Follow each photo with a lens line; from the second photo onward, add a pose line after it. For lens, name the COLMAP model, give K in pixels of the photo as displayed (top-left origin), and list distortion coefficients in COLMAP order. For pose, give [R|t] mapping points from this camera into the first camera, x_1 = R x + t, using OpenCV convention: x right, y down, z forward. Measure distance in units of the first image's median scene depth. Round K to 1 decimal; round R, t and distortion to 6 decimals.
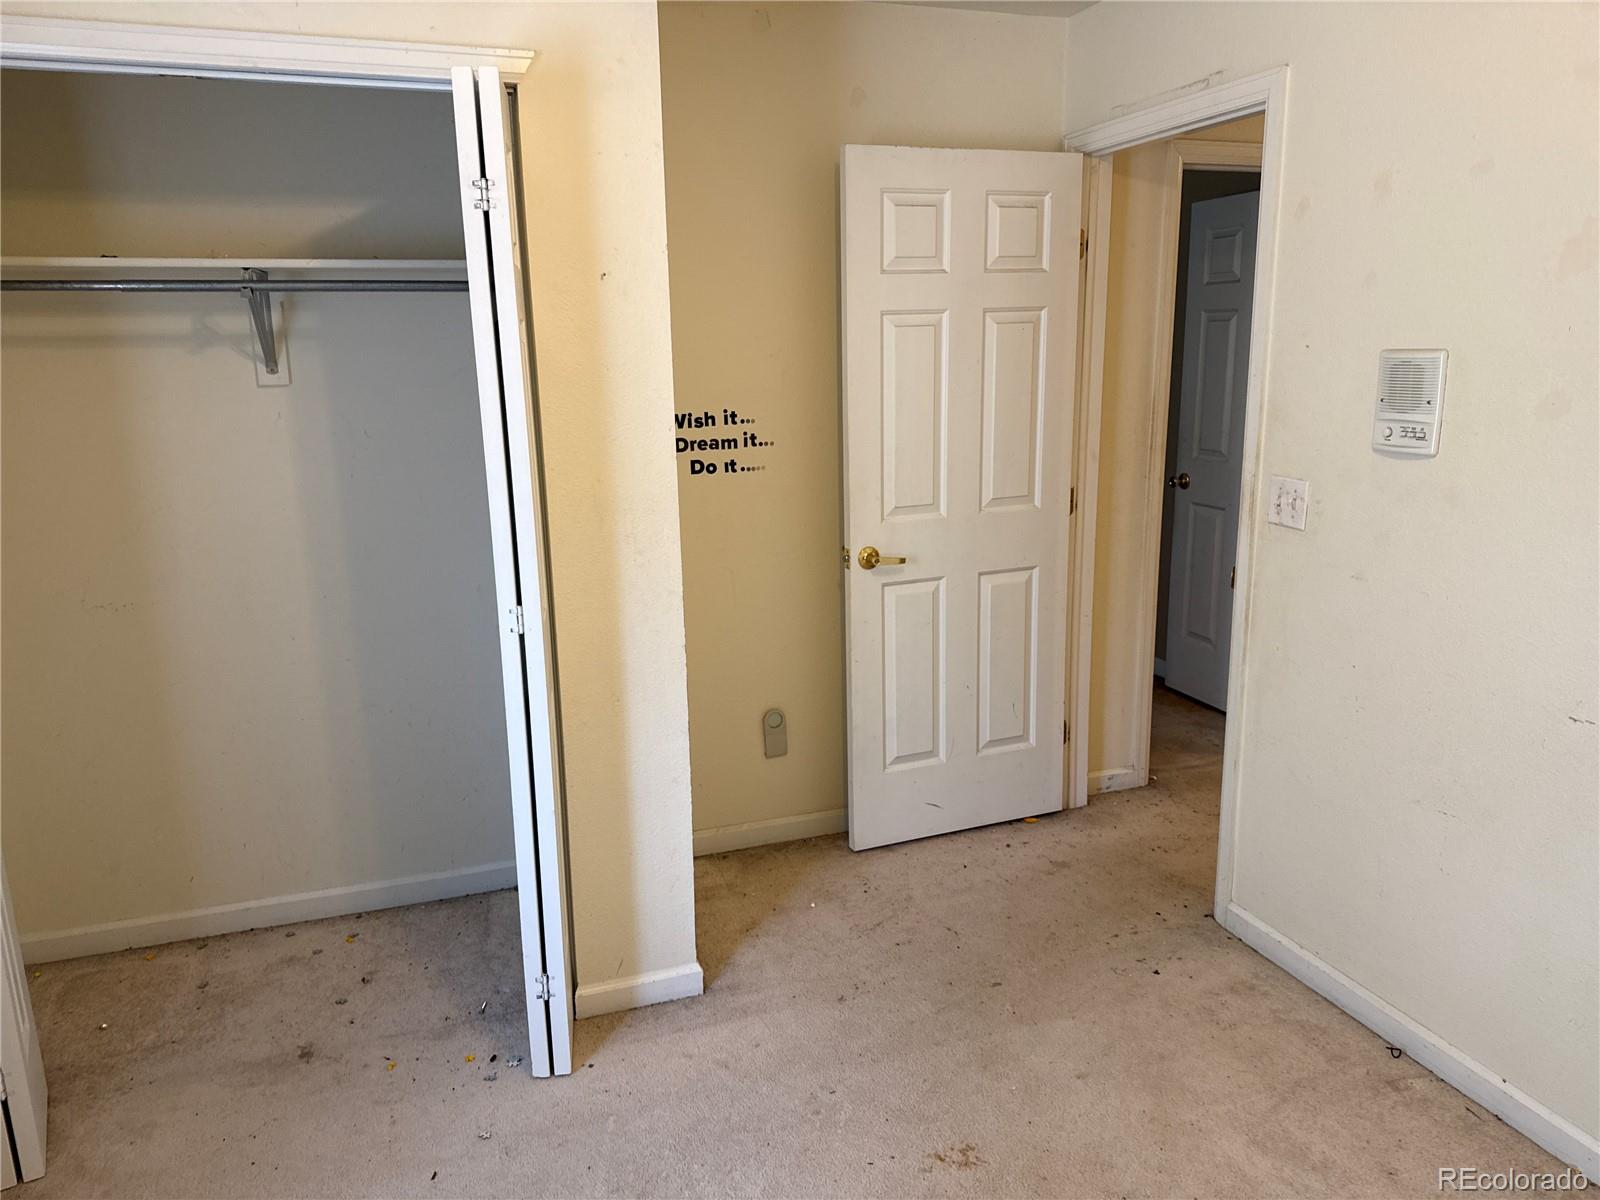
lens RADIAL K [[1131.1, 0, 791.8], [0, 1131.1, 593.9], [0, 0, 1]] dist [0.038287, -0.049846]
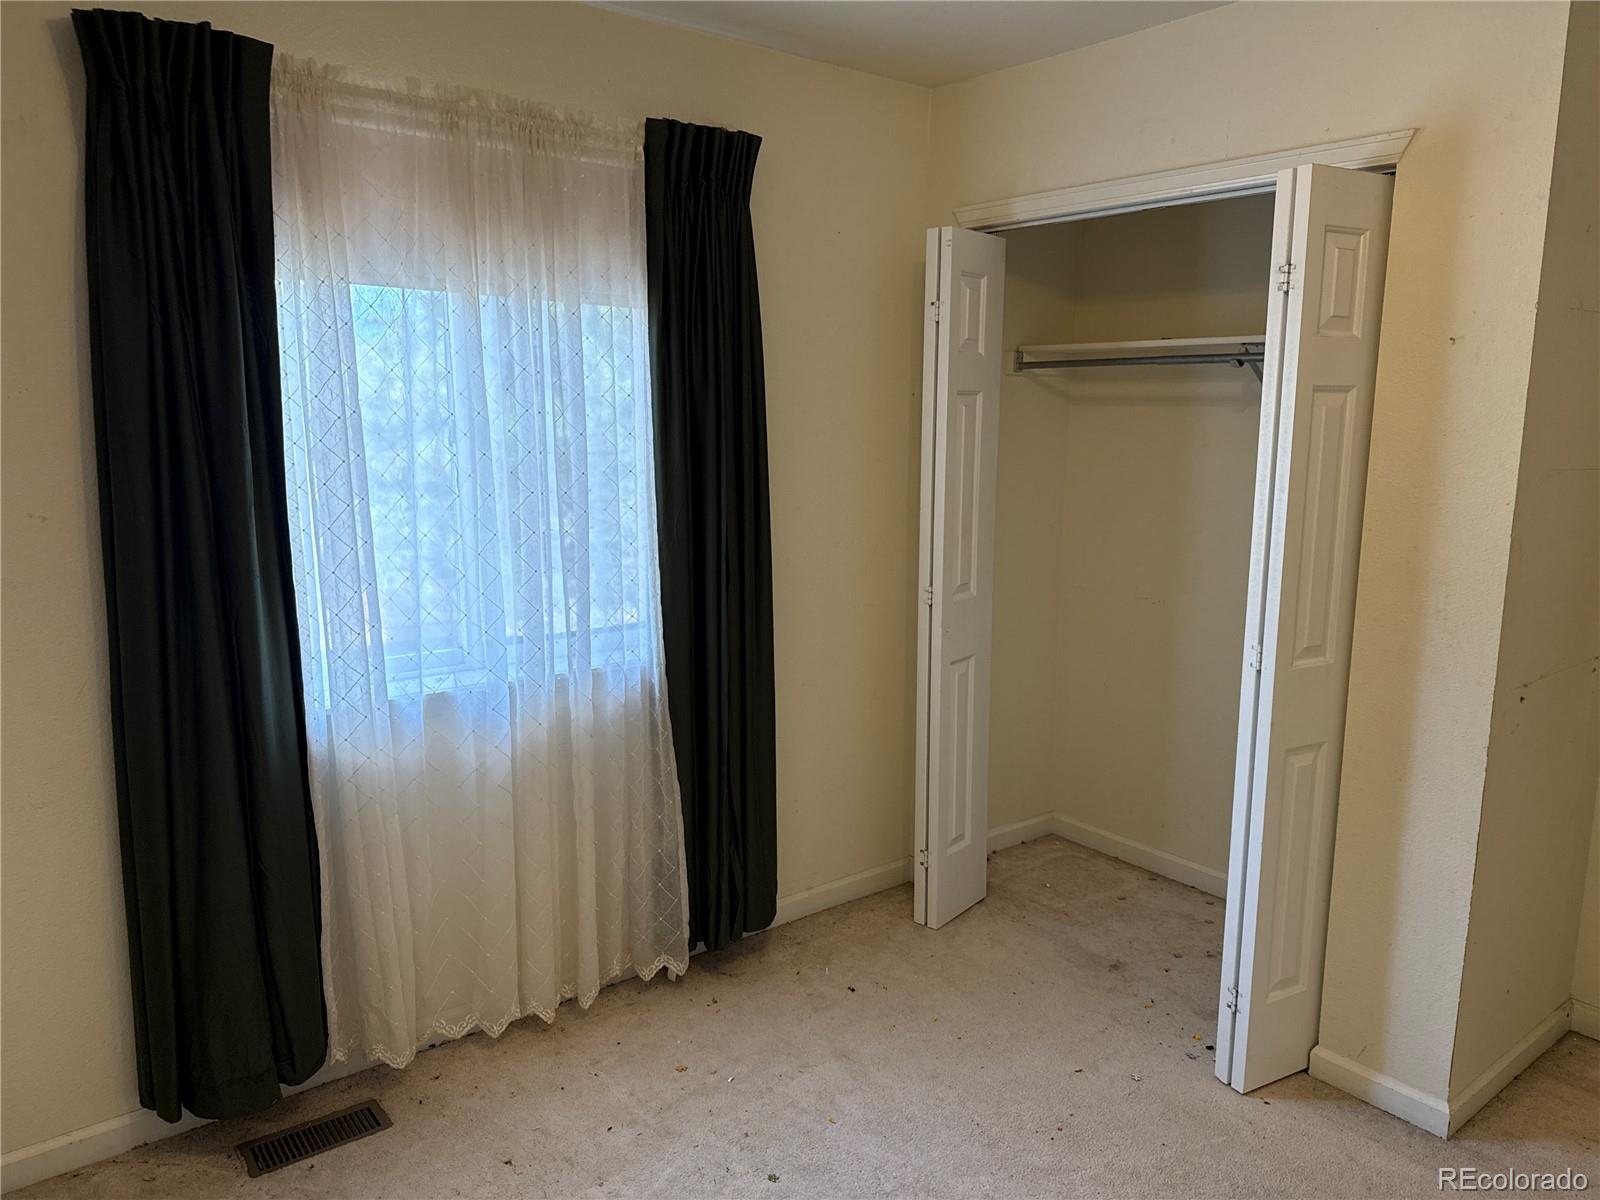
lens RADIAL K [[1131.1, 0, 786.6], [0, 1131.1, 606.3], [0, 0, 1]] dist [0.038287, -0.049846]
pose [[0.329803, 0.182786, -0.926185, 0.539583], [-0.218894, 0.969146, 0.113319, -0.042307], [0.918322, 0.165364, 0.359638, 0.151594]]
